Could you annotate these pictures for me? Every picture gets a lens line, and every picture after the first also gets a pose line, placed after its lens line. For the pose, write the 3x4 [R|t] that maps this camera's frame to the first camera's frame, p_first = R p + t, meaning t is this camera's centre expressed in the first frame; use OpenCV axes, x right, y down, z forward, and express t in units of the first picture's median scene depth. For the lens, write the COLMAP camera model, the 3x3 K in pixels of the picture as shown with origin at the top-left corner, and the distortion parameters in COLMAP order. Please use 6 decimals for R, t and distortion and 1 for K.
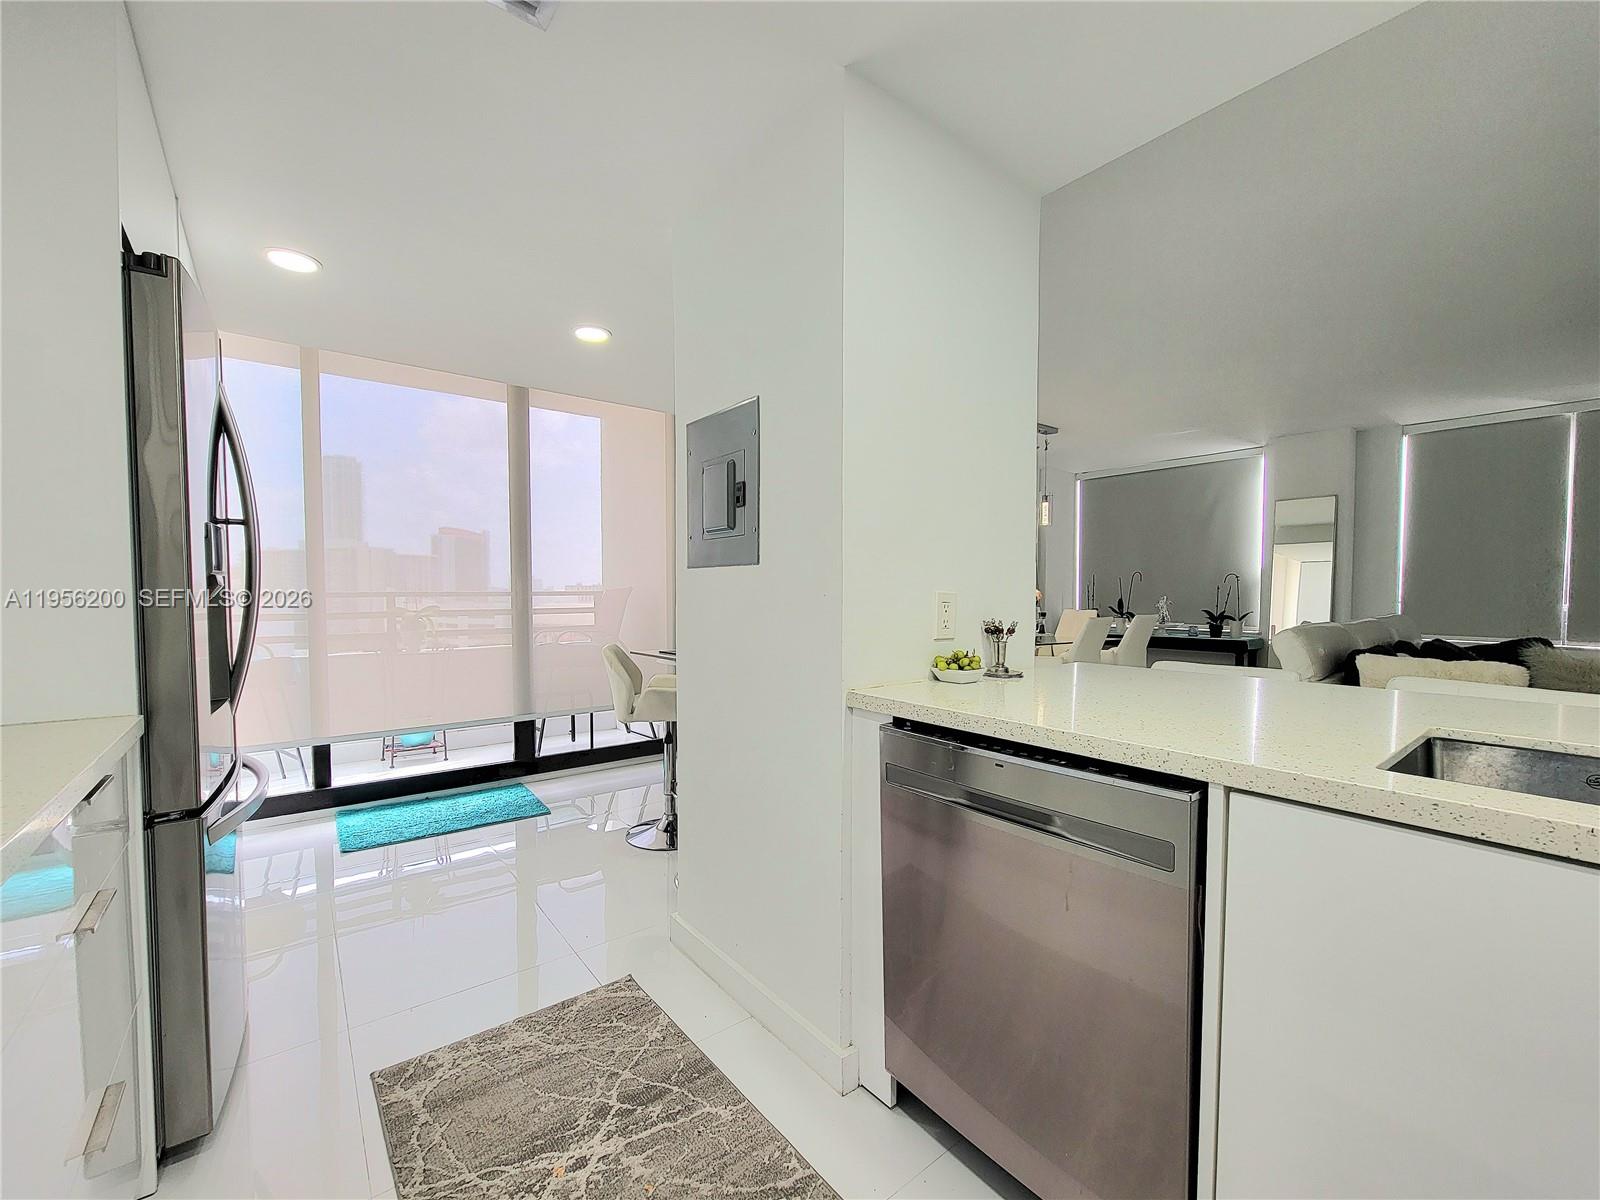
lens RADIAL K [[660.4, 0, 787.7], [0, 660.4, 616.6], [0, 0, 1]] dist [-0.002587, 0.004198]
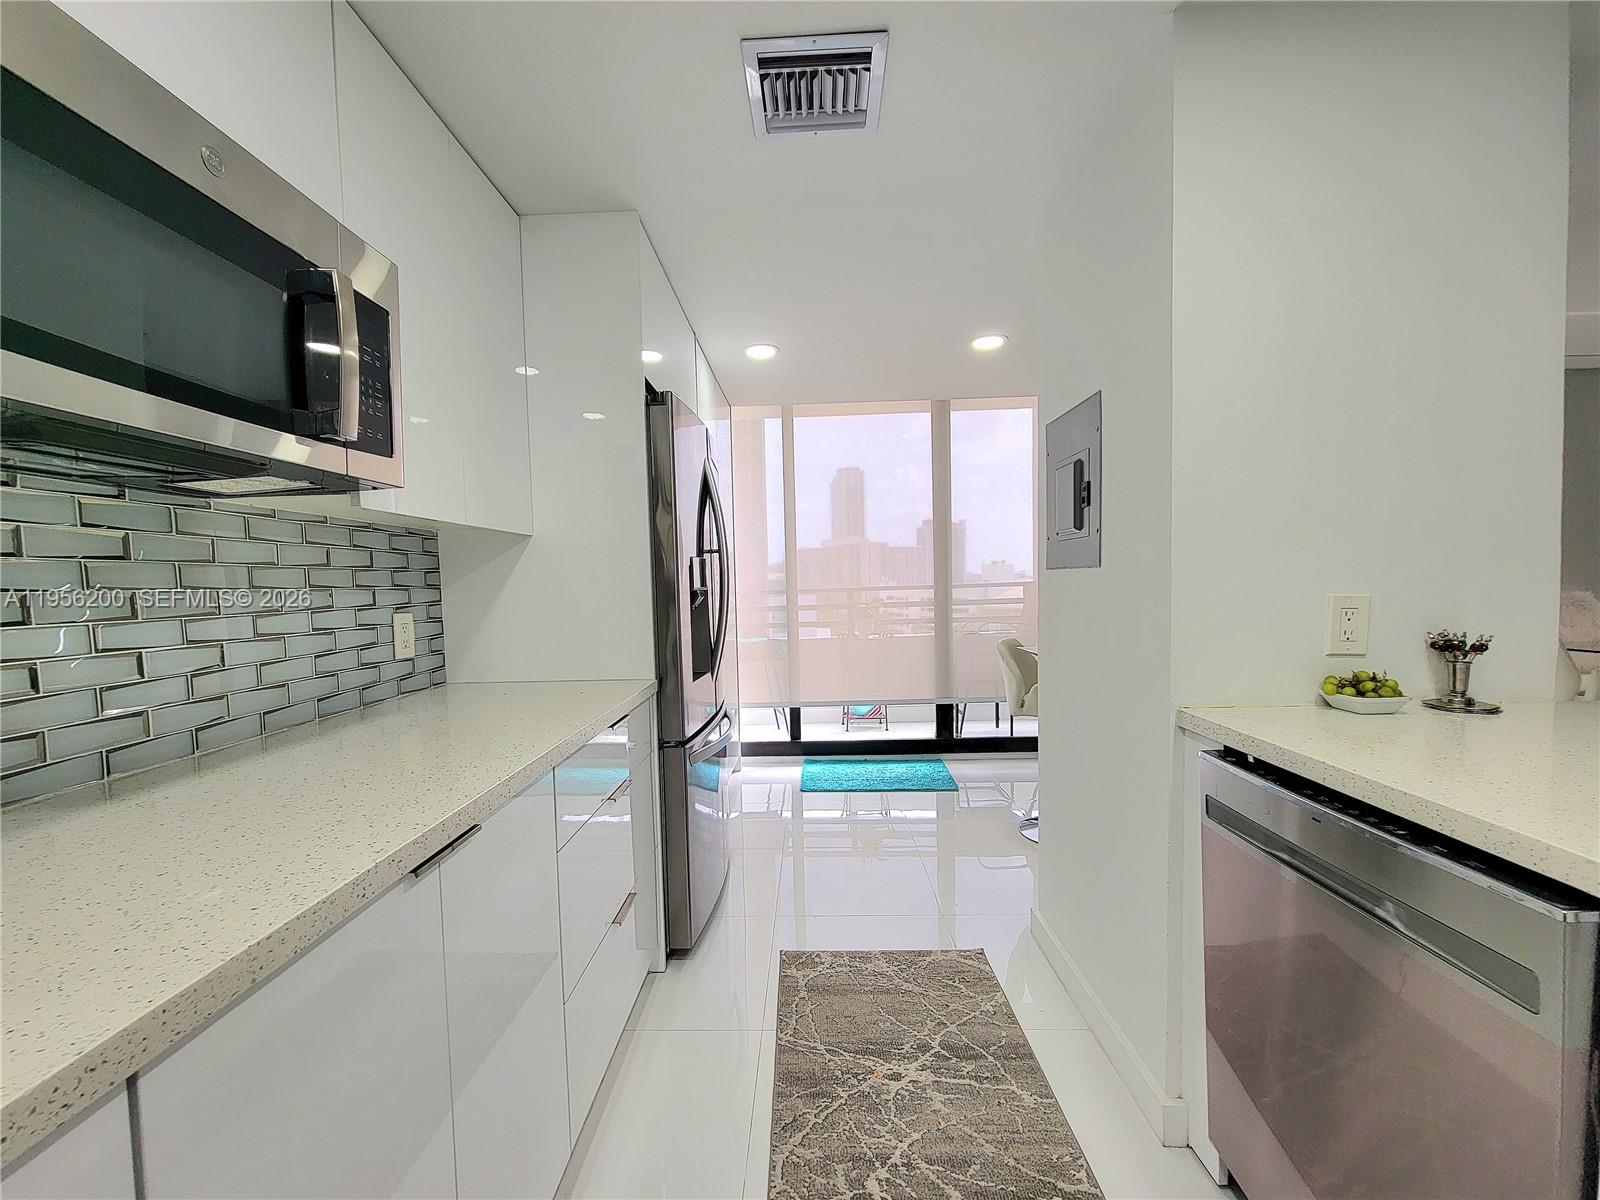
lens RADIAL K [[660.4, 0, 787.7], [0, 660.4, 616.6], [0, 0, 1]] dist [-0.002587, 0.004198]
pose [[0.768251, 0.012779, -0.640021, 0.225745], [0.003027, 0.999717, 0.023594, -0.031407], [0.640142, -0.020063, 0.767995, -0.026607]]
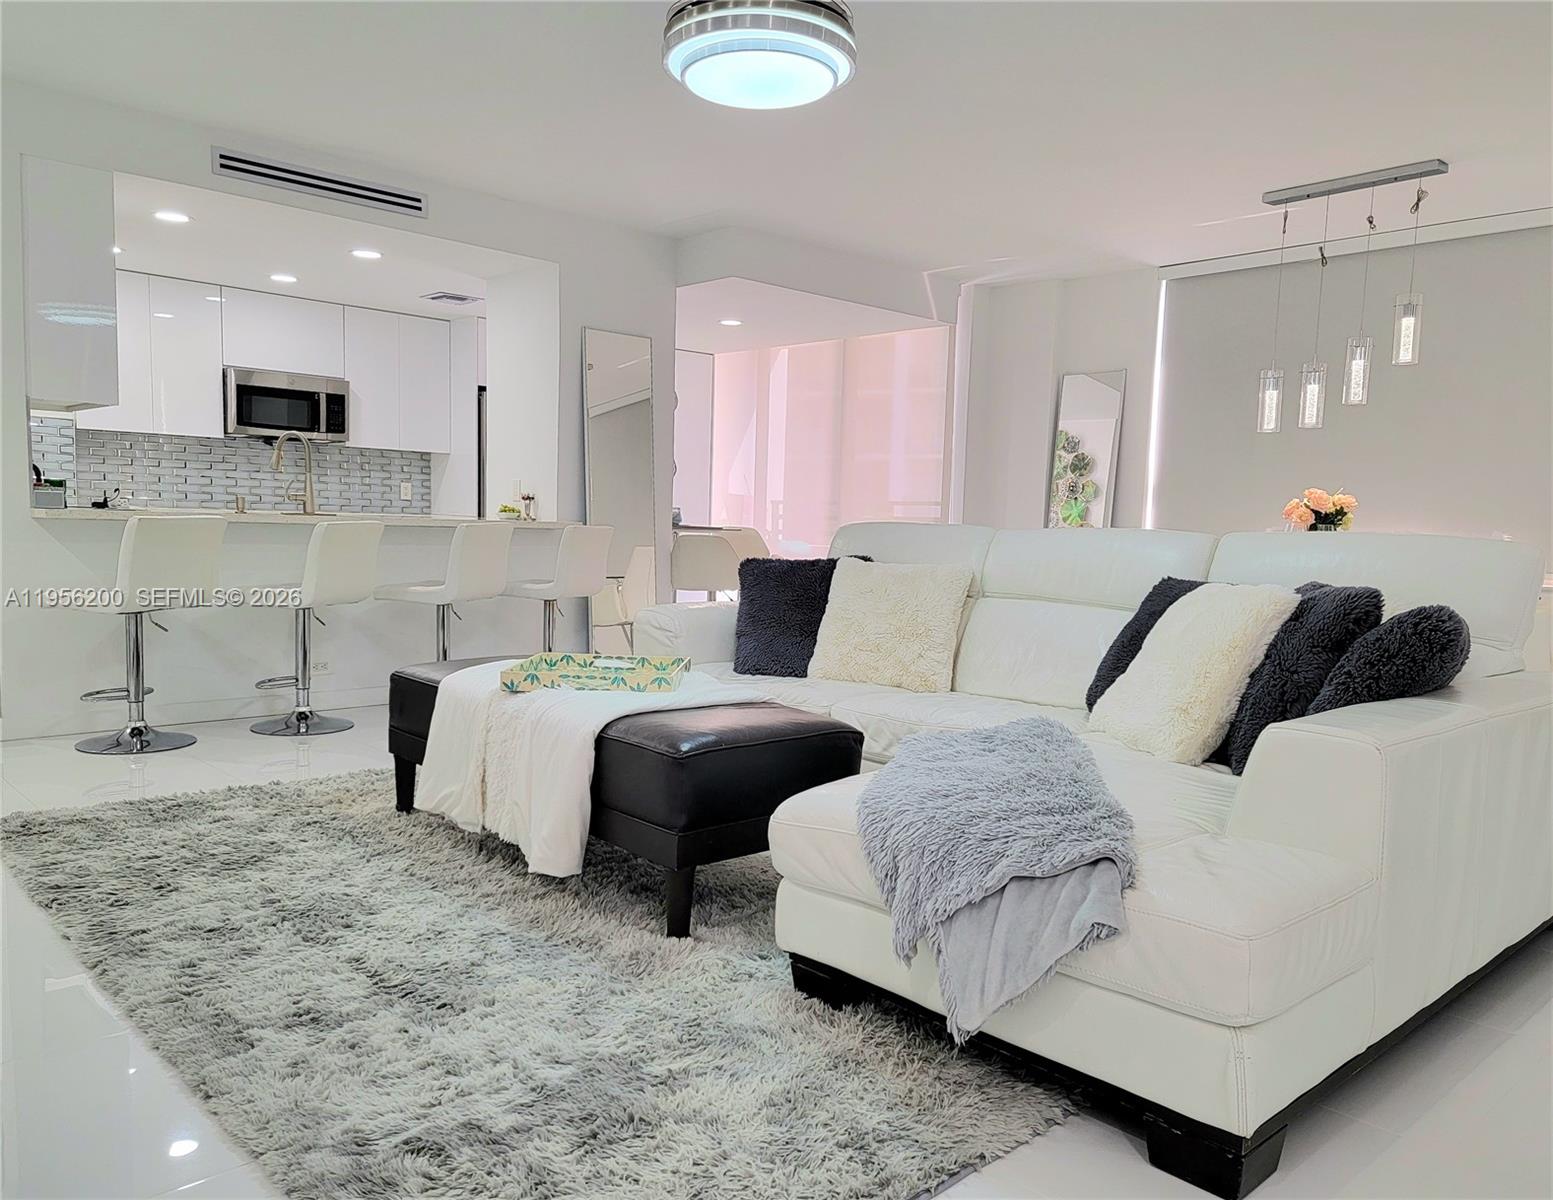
lens RADIAL K [[1153.6, 0, 776.5], [0, 1153.6, 600.0], [0, 0, 1]] dist [0.048844, -0.001226]
pose [[0.088328, 0.073167, -0.993401, 4.148043], [-0.070021, 0.995288, 0.067080, 0.042719], [0.993627, 0.063634, 0.093035, 1.537533]]
